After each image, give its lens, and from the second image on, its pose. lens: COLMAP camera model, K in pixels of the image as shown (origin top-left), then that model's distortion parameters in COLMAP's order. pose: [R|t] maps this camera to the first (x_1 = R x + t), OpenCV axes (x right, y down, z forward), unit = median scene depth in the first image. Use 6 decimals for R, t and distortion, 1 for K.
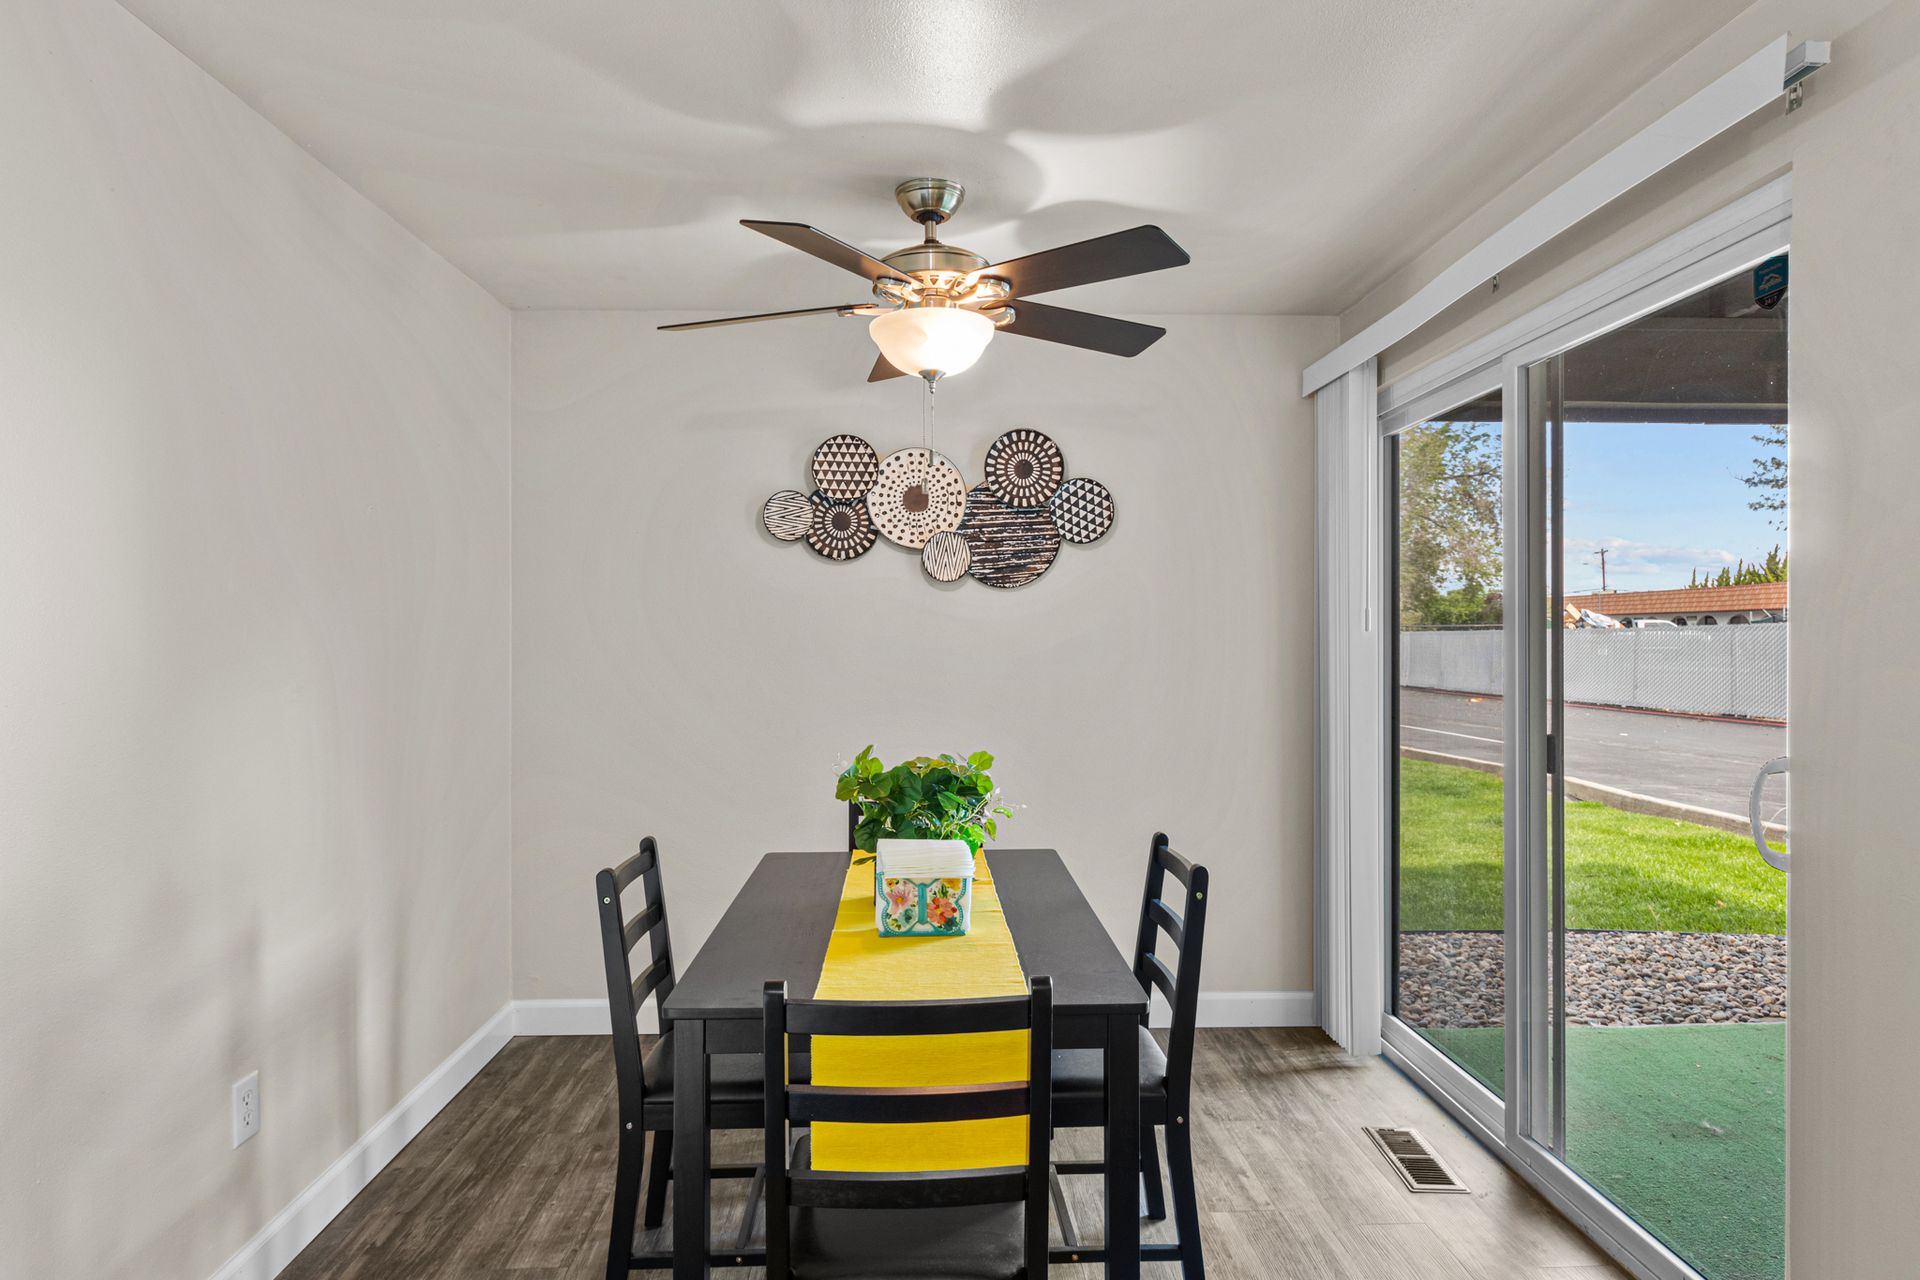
lens RADIAL K [[957.5, 0, 961.3], [0, 957.5, 644.3], [0, 0, 1]] dist [0.000604, -0.000599]
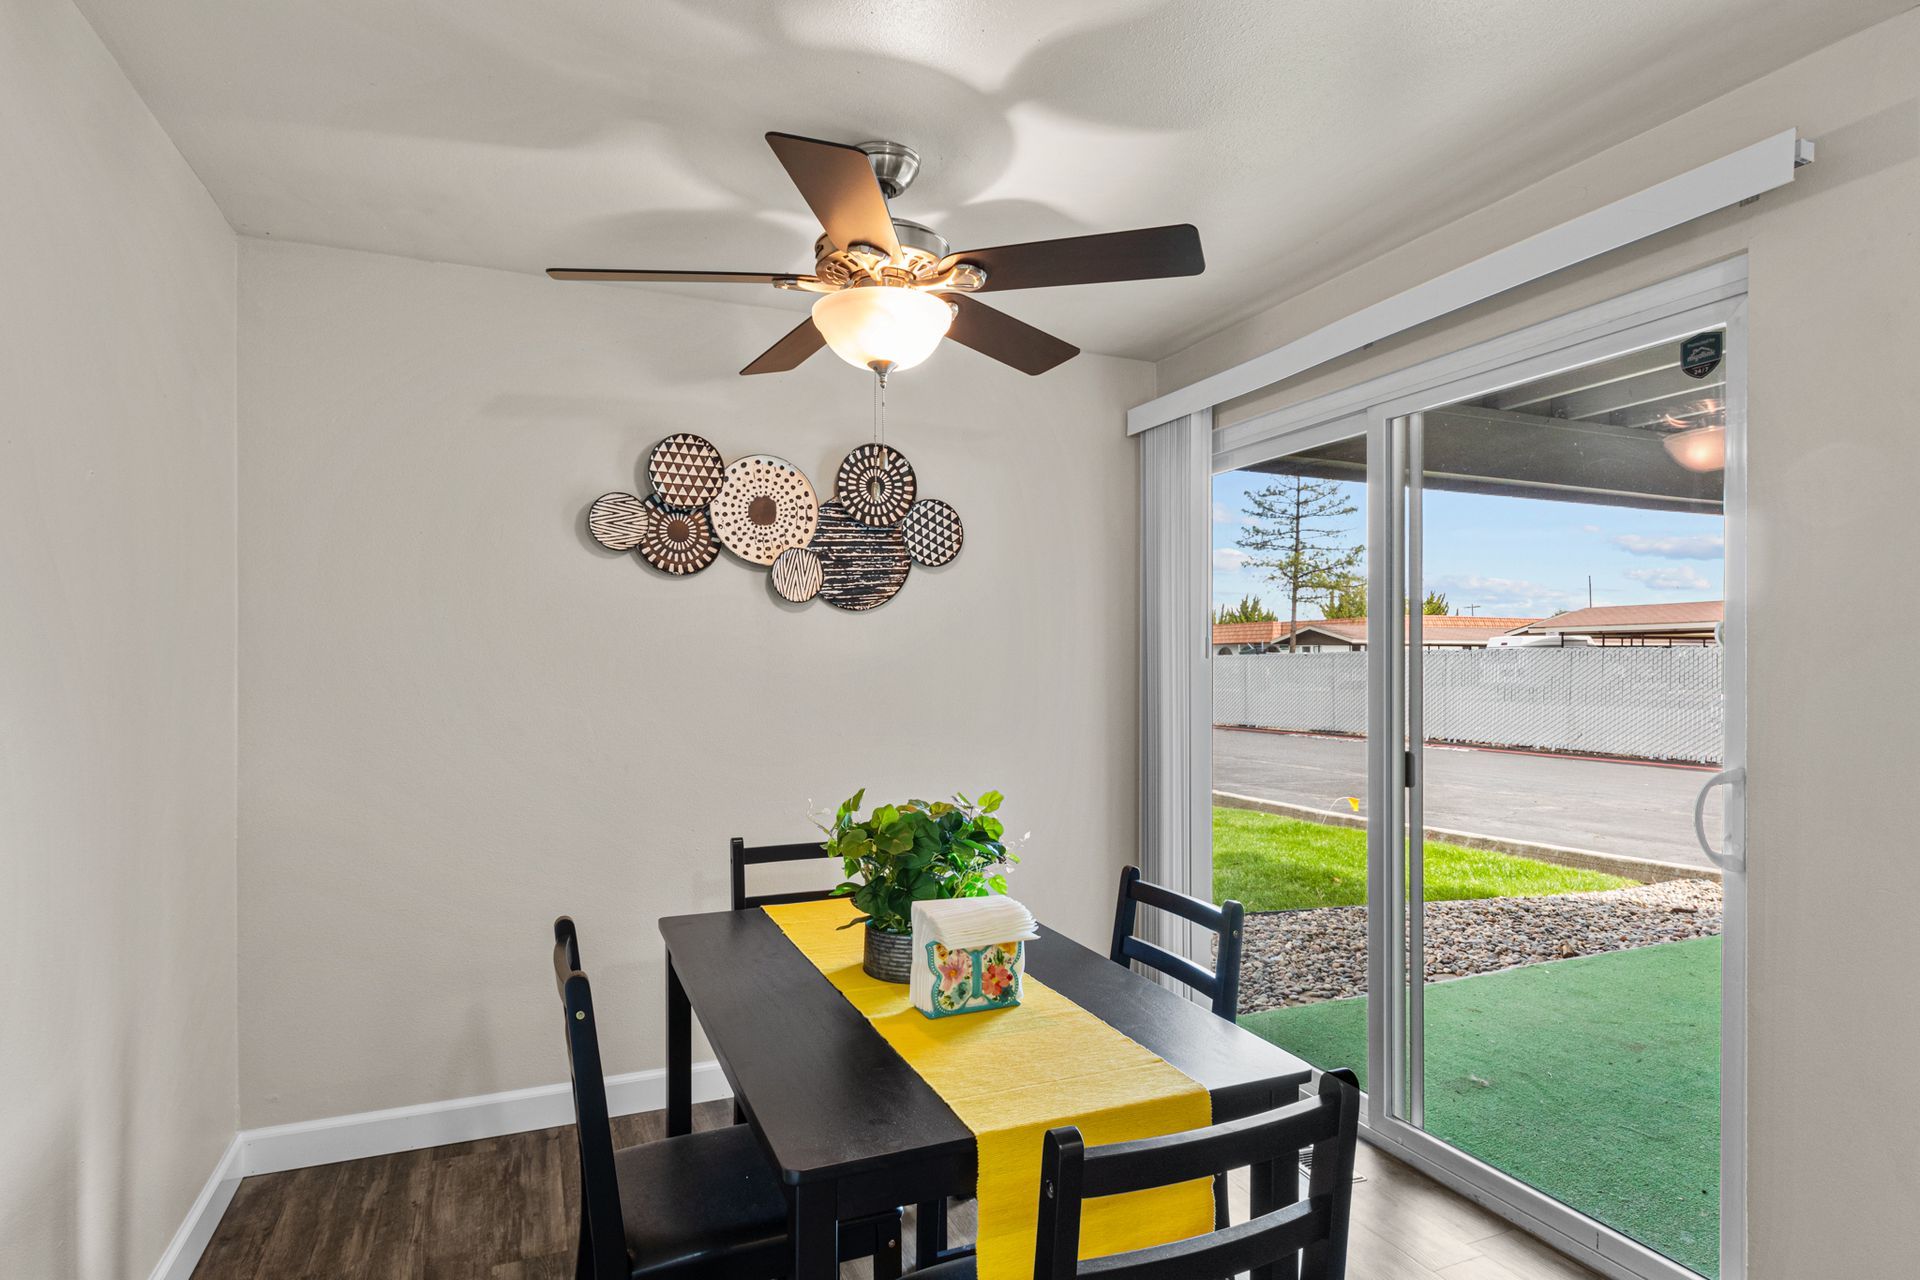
lens RADIAL K [[894.4, 0, 886.5], [0, 894.4, 670.8], [0, 0, 1]] dist [0.001069, 0.000355]
pose [[0.946399, 0.000781, 0.322998, -0.212070], [-0.001397, 0.999998, 0.001675, -0.000572], [-0.322996, -0.002037, 0.946398, 0.153359]]
